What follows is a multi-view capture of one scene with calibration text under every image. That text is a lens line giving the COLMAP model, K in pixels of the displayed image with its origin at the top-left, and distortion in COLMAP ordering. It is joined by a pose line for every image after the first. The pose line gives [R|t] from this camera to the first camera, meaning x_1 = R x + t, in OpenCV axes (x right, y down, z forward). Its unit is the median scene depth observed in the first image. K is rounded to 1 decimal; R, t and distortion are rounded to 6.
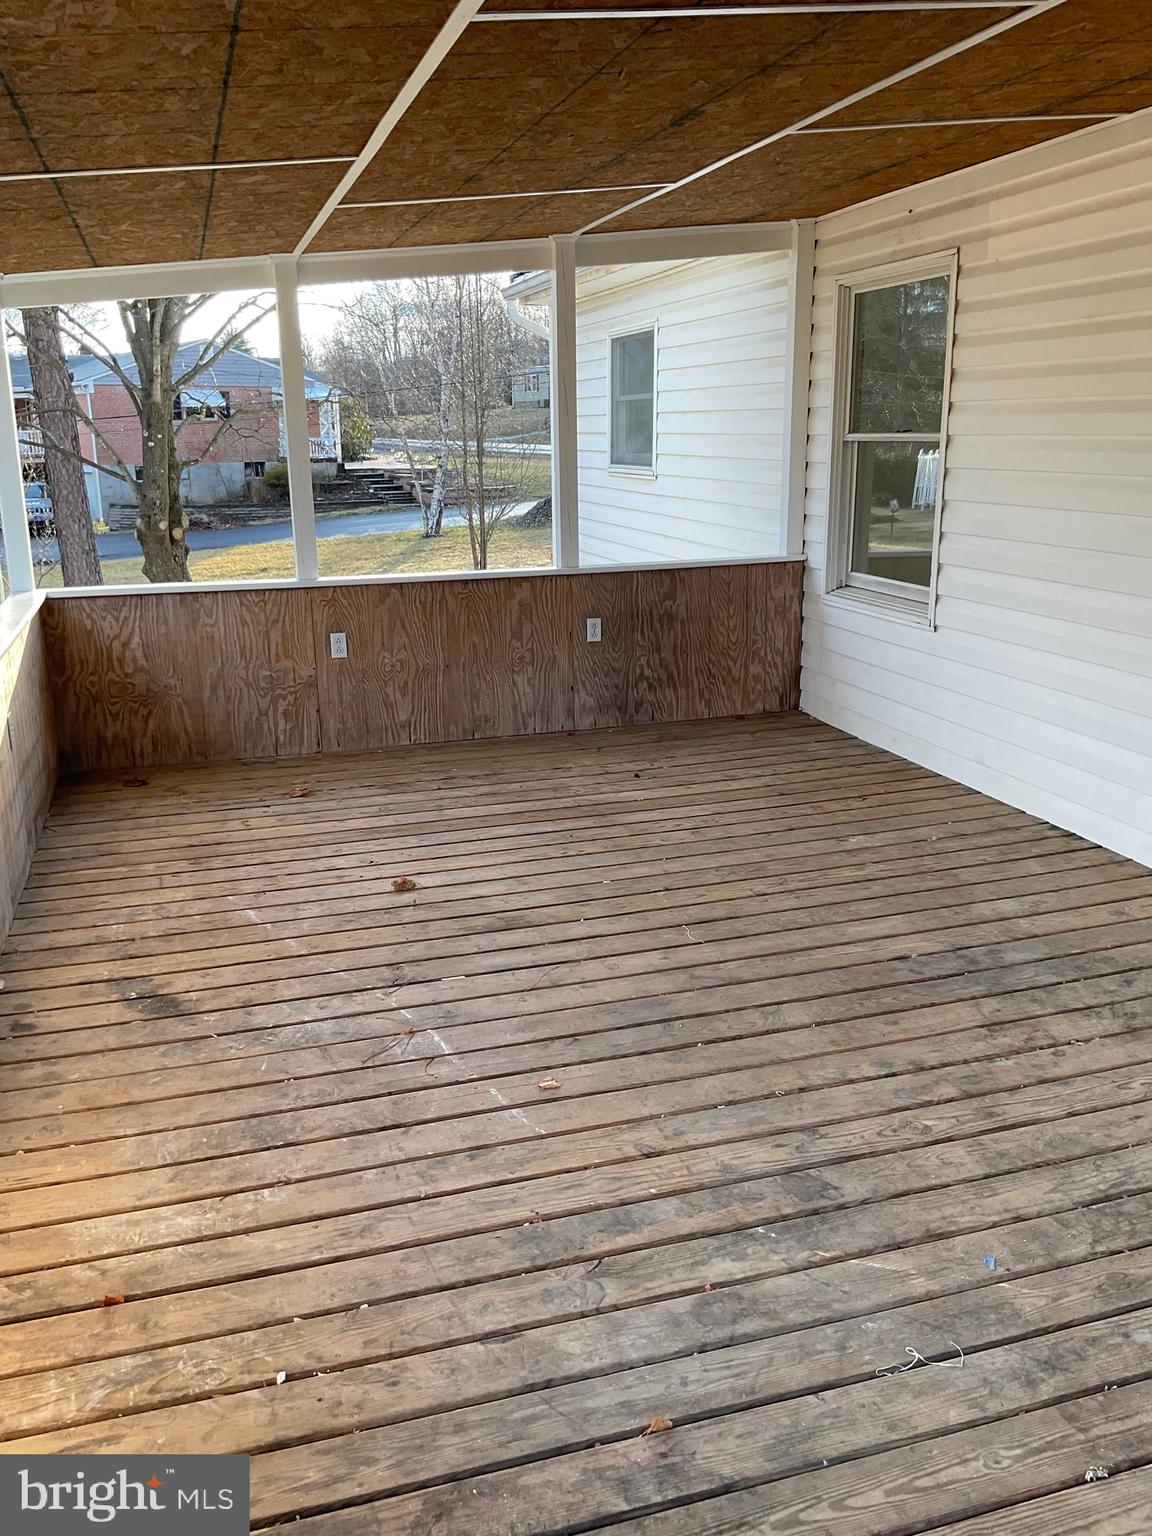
lens RADIAL K [[1258.2, 0, 574.9], [0, 1258.2, 760.5], [0, 0, 1]] dist [0.129721, -0.269803]
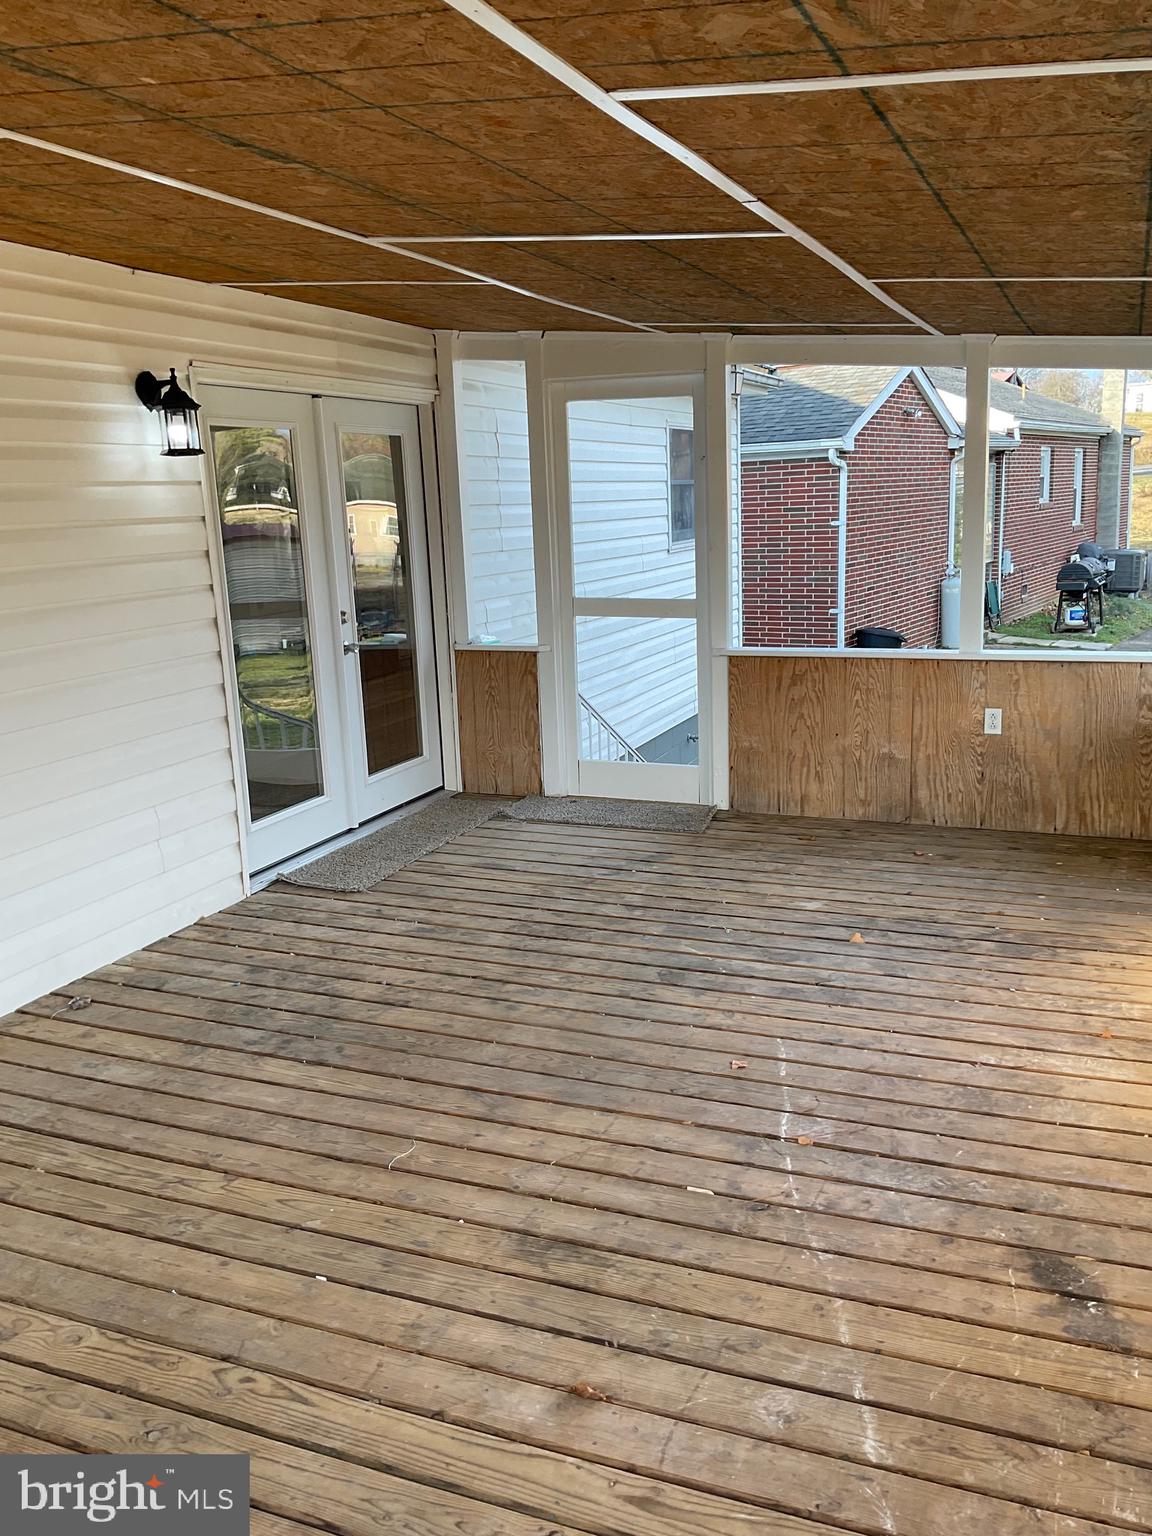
lens RADIAL K [[1258.2, 0, 574.9], [0, 1258.2, 760.5], [0, 0, 1]] dist [0.129721, -0.269803]
pose [[-0.765587, -0.092499, 0.636647, -0.567704], [0.209822, 0.899595, 0.383019, -0.441198], [-0.608154, 0.426817, -0.669310, 1.569244]]
